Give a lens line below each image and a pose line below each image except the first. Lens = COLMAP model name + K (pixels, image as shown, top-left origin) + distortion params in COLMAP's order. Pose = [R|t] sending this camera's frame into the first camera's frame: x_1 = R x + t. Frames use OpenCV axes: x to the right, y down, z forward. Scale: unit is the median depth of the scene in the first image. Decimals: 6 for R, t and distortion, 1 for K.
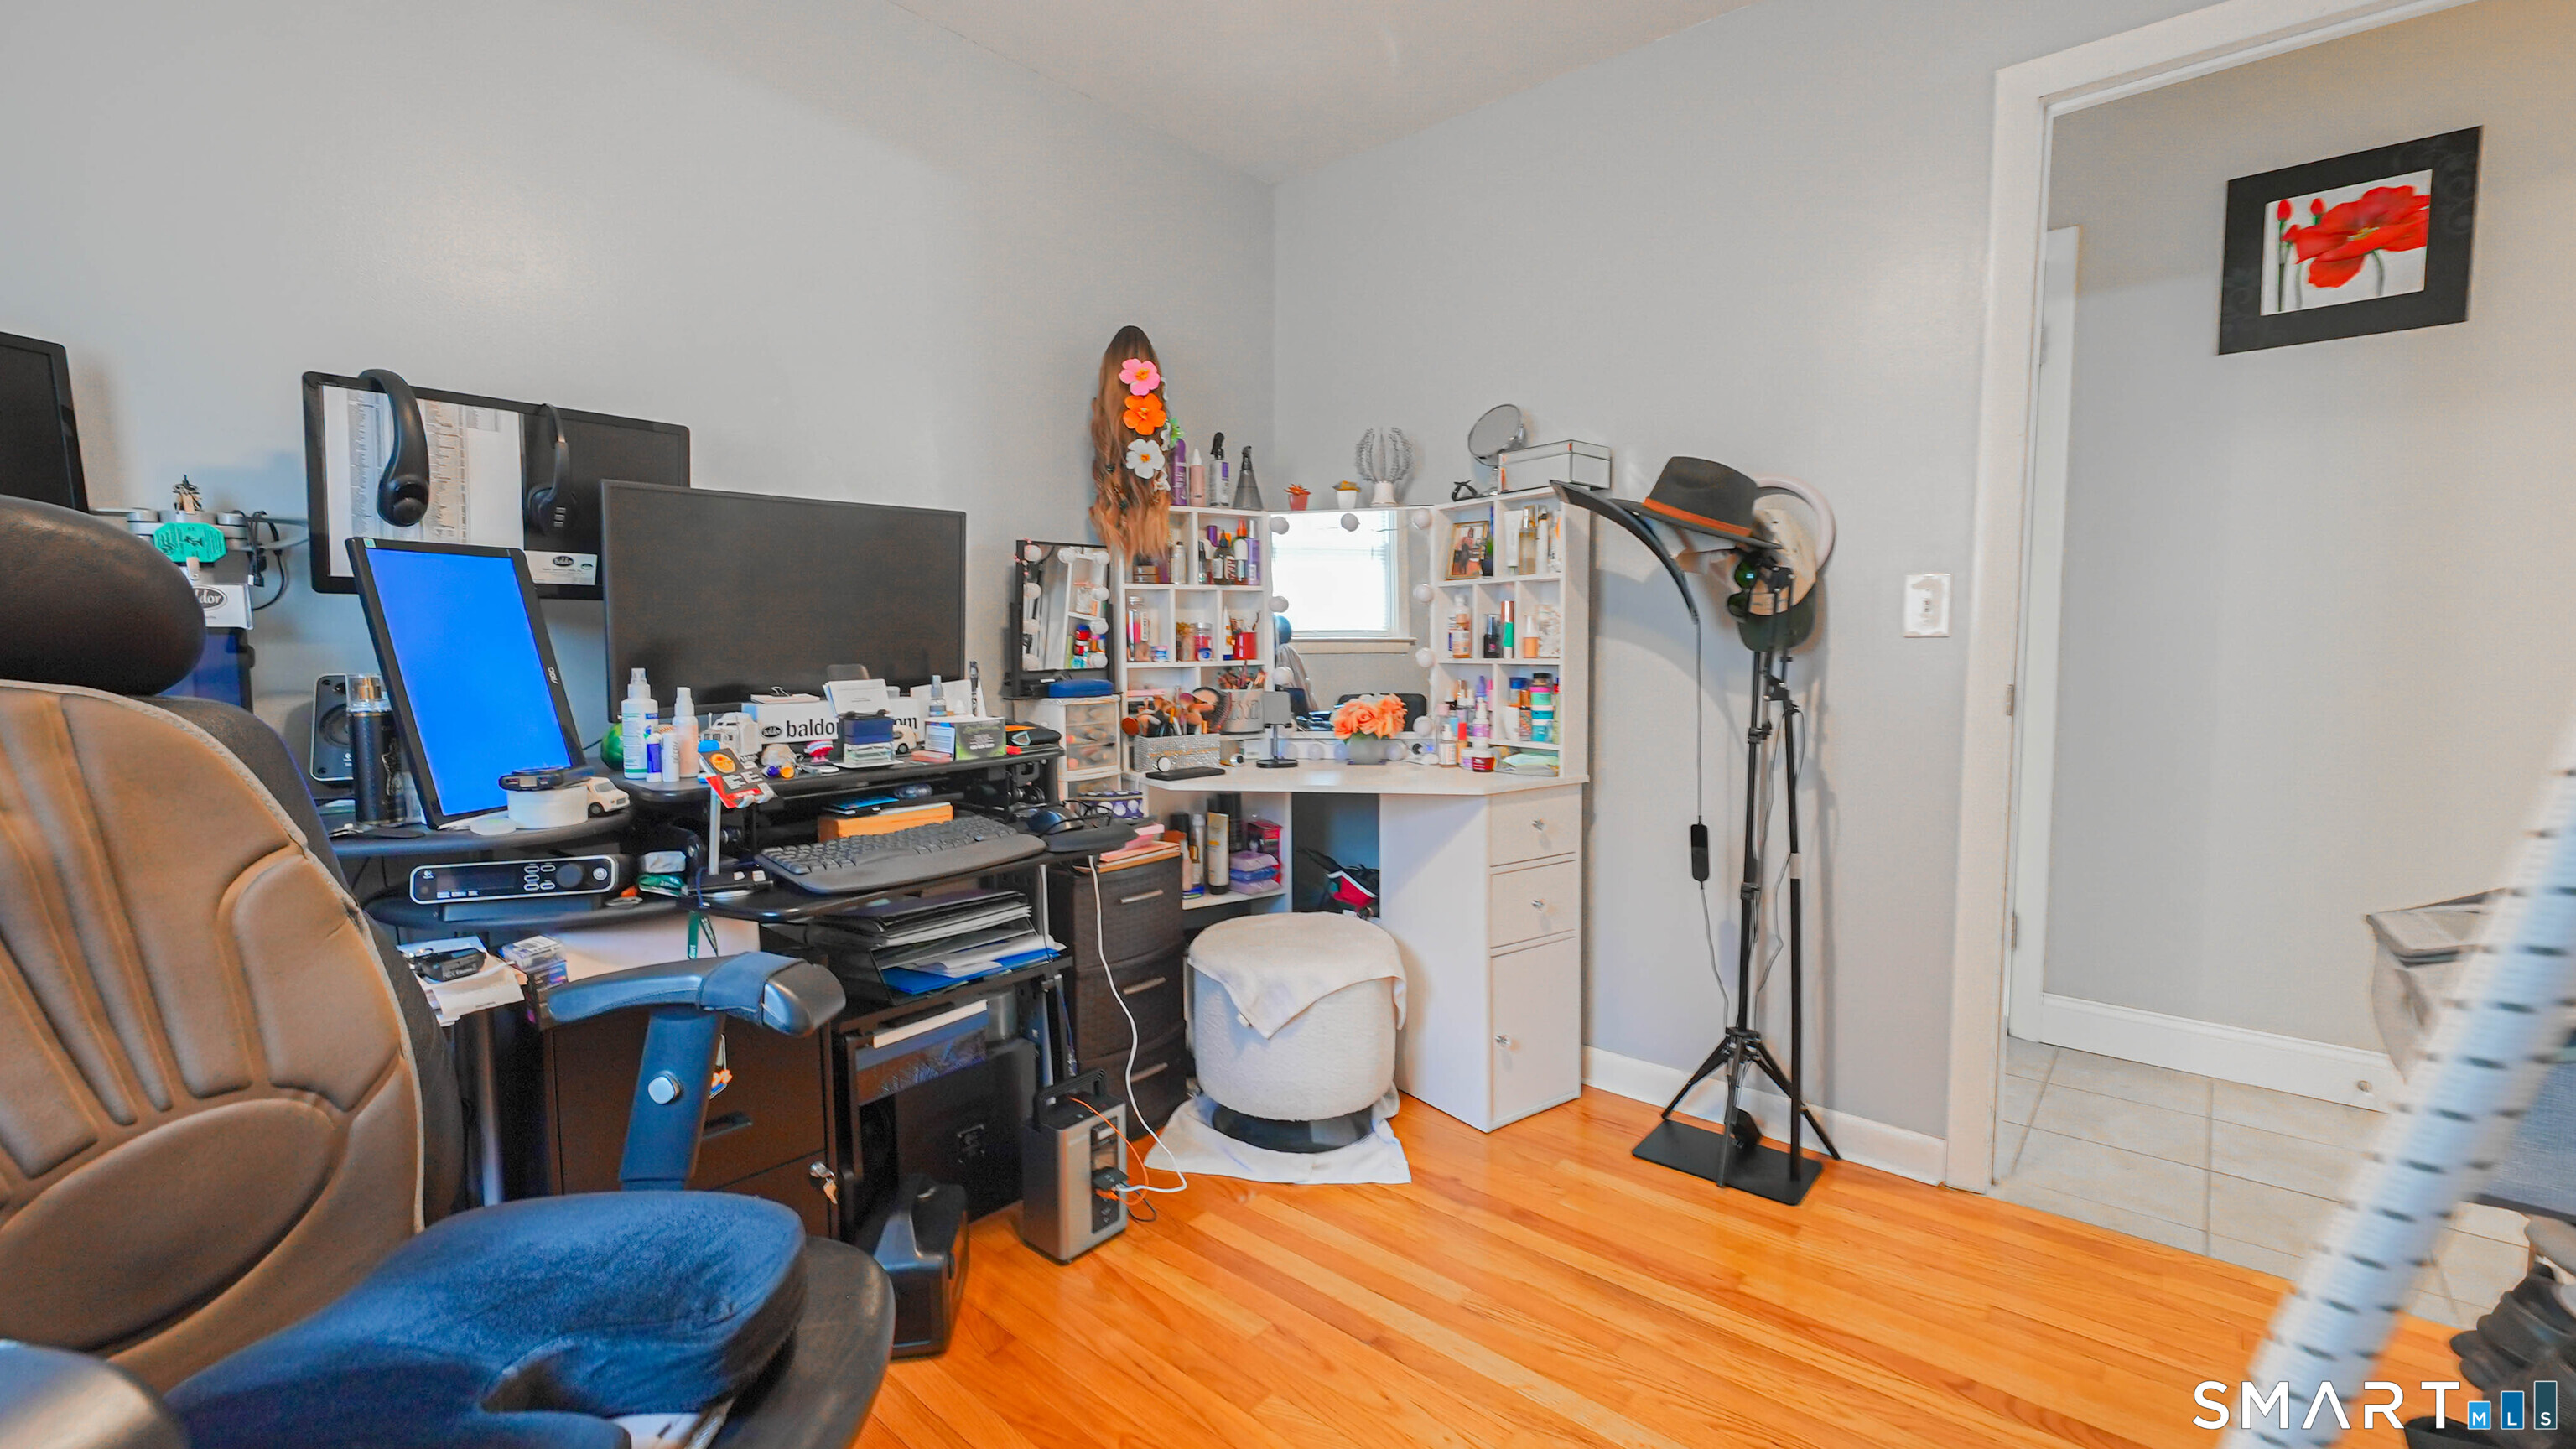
lens RADIAL K [[1038.9, 0, 1281.4], [0, 1038.9, 715.0], [0, 0, 1]] dist [0.015650, -0.007674]
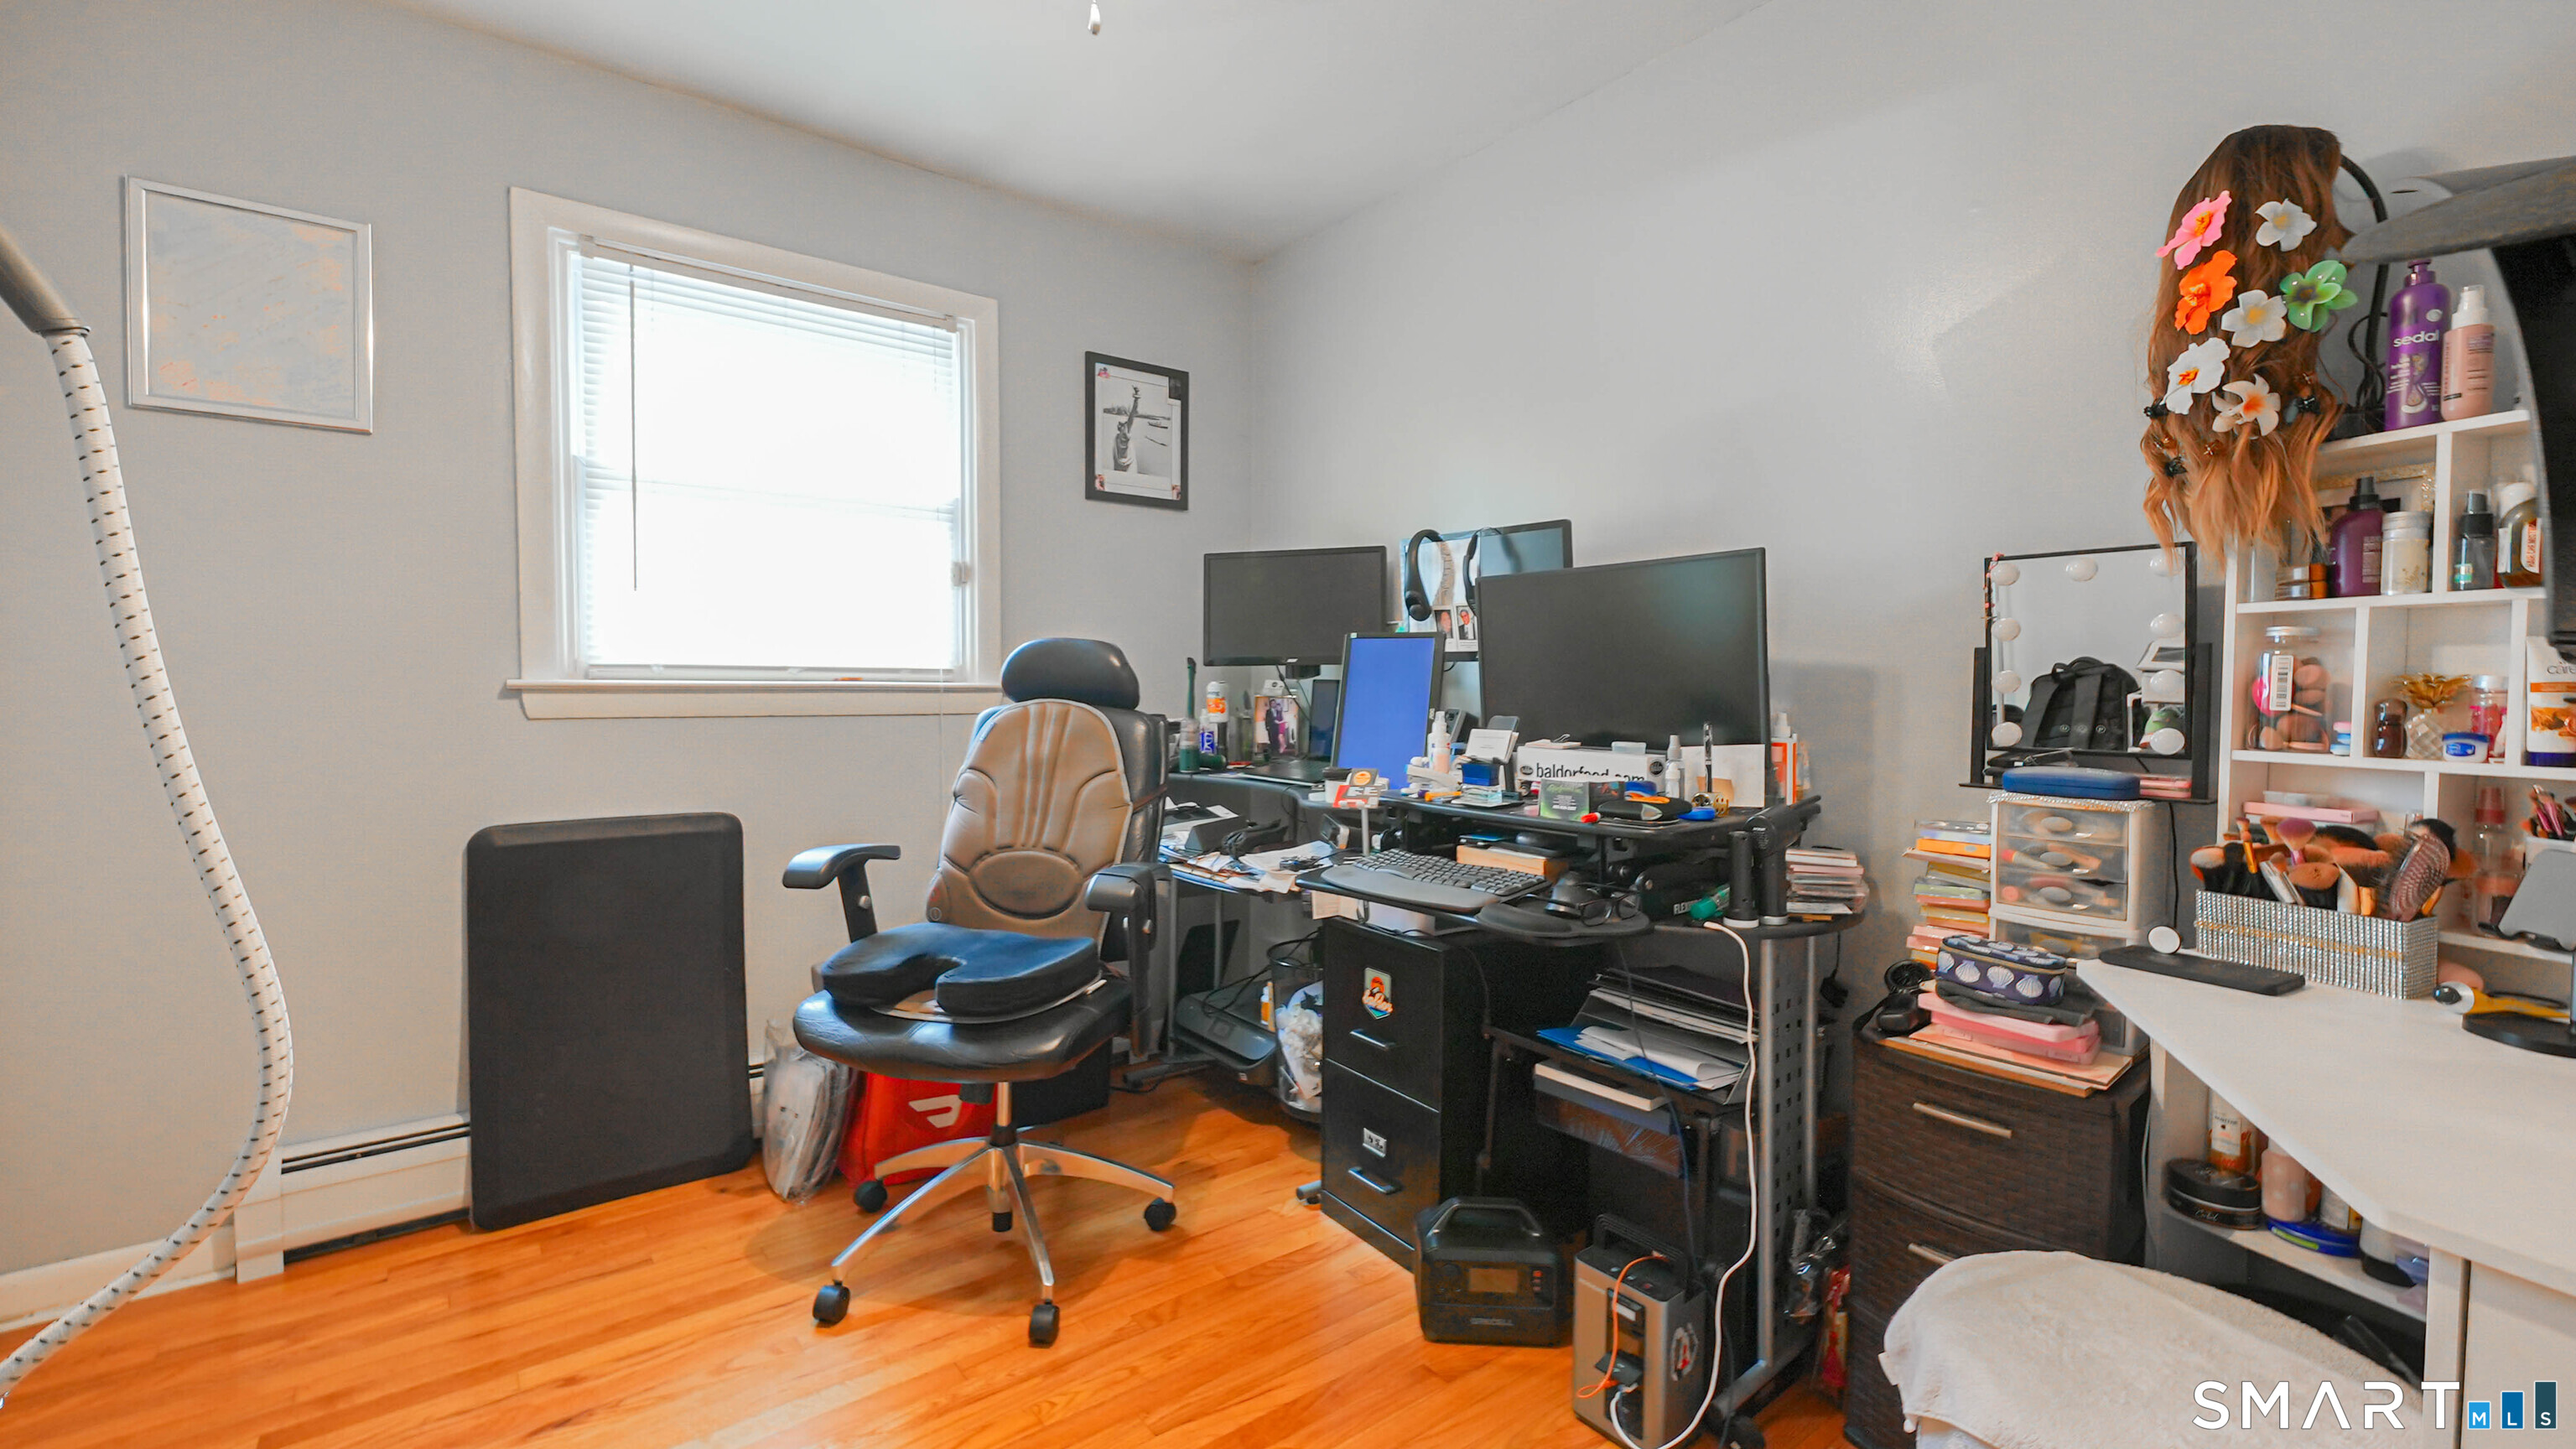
lens RADIAL K [[1038.9, 0, 1281.4], [0, 1038.9, 715.0], [0, 0, 1]] dist [0.015650, -0.007674]
pose [[-0.180387, 0.034619, -0.982986, 0.627686], [-0.080529, 0.995506, 0.049838, -0.073474], [0.980294, 0.088149, -0.176788, 0.802680]]
